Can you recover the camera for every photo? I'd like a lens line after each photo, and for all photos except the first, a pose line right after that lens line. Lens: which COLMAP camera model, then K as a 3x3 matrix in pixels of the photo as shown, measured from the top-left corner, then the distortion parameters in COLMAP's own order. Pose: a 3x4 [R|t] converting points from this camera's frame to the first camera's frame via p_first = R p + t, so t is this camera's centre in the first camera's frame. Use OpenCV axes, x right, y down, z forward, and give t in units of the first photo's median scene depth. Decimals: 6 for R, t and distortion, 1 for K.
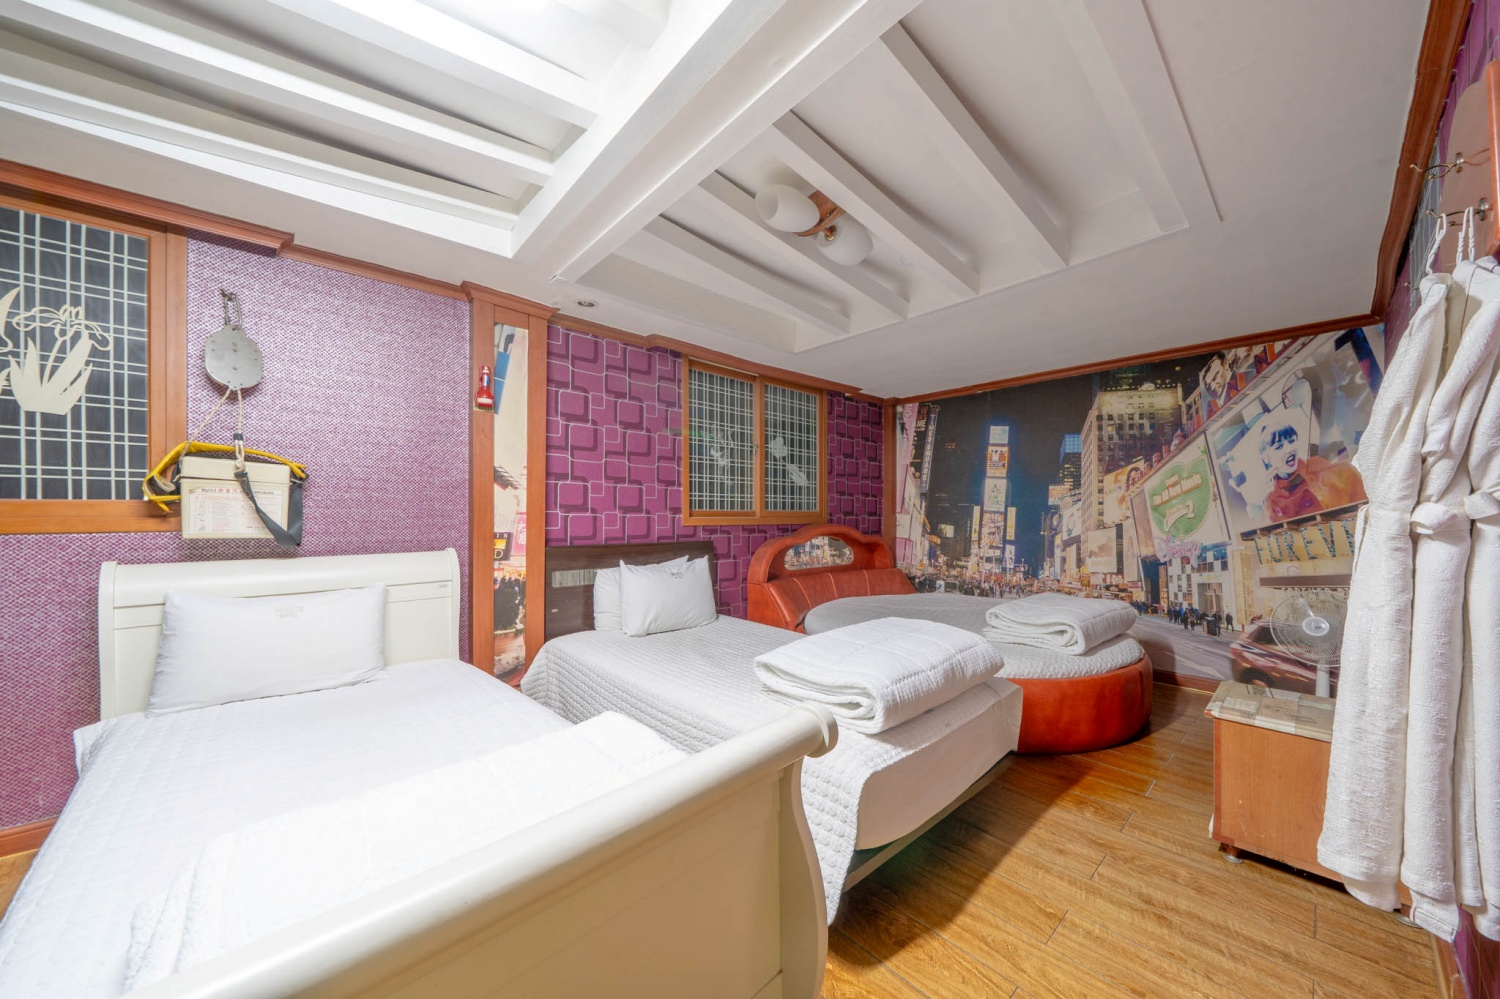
lens RADIAL K [[520.9, 0, 743.3], [0, 520.9, 513.6], [0, 0, 1]] dist [-0.000626, -0.000062]
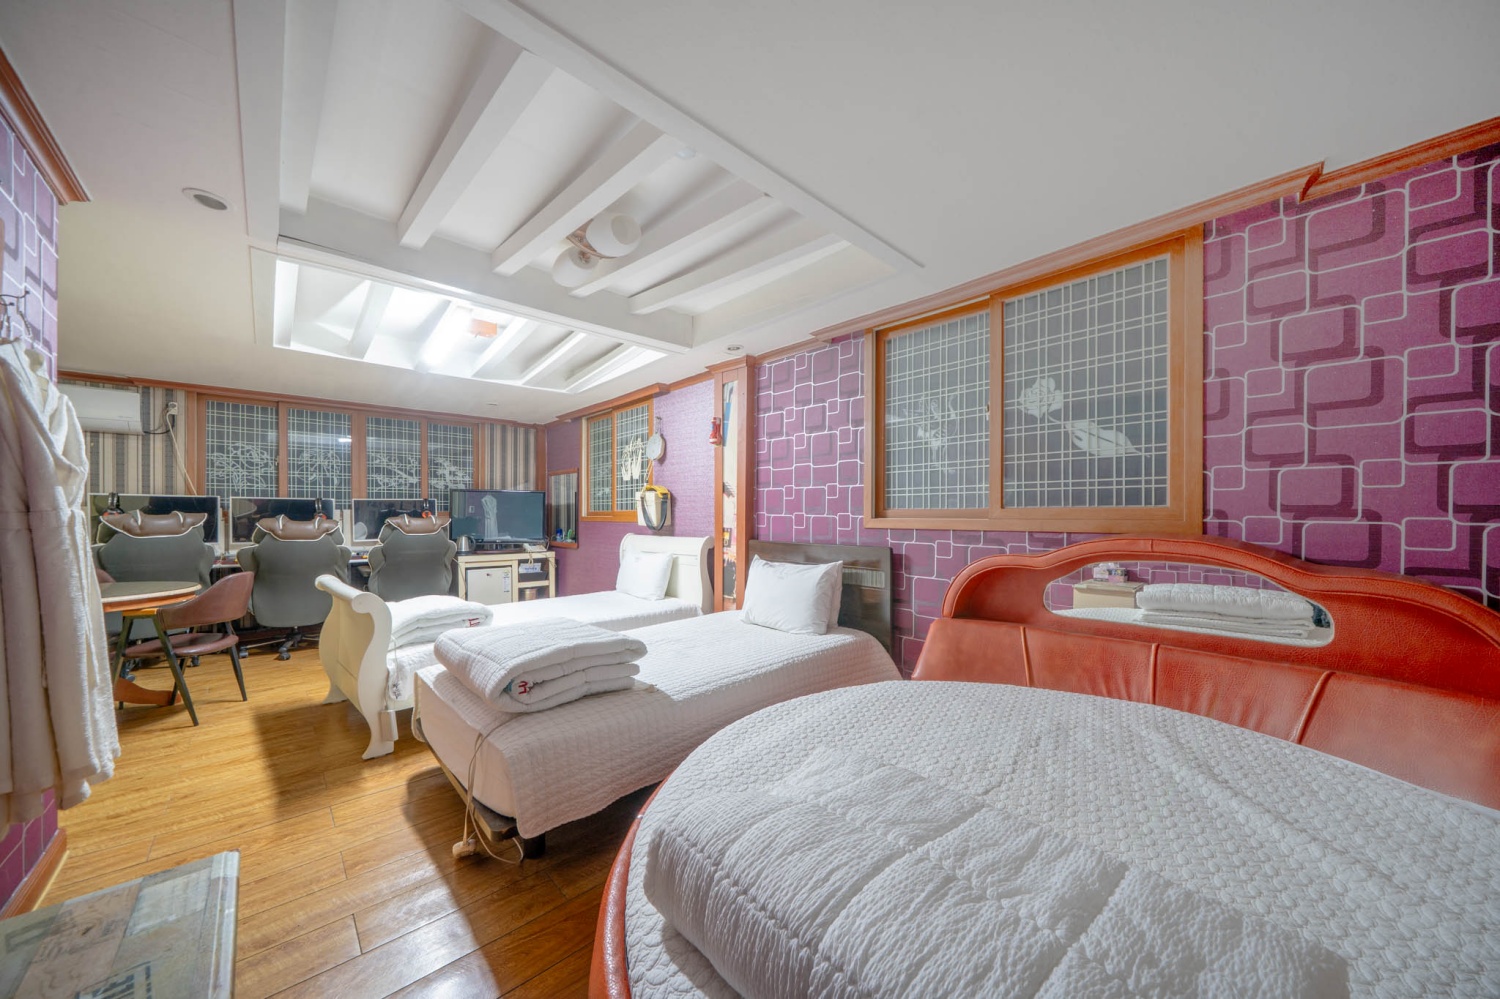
lens RADIAL K [[520.9, 0, 743.3], [0, 520.9, 513.6], [0, 0, 1]] dist [-0.000626, -0.000062]
pose [[0.014735, -0.005658, -0.999875, 0.643722], [-0.000812, 0.999984, -0.005670, 0.003731], [0.999891, 0.000896, 0.014730, 0.675989]]
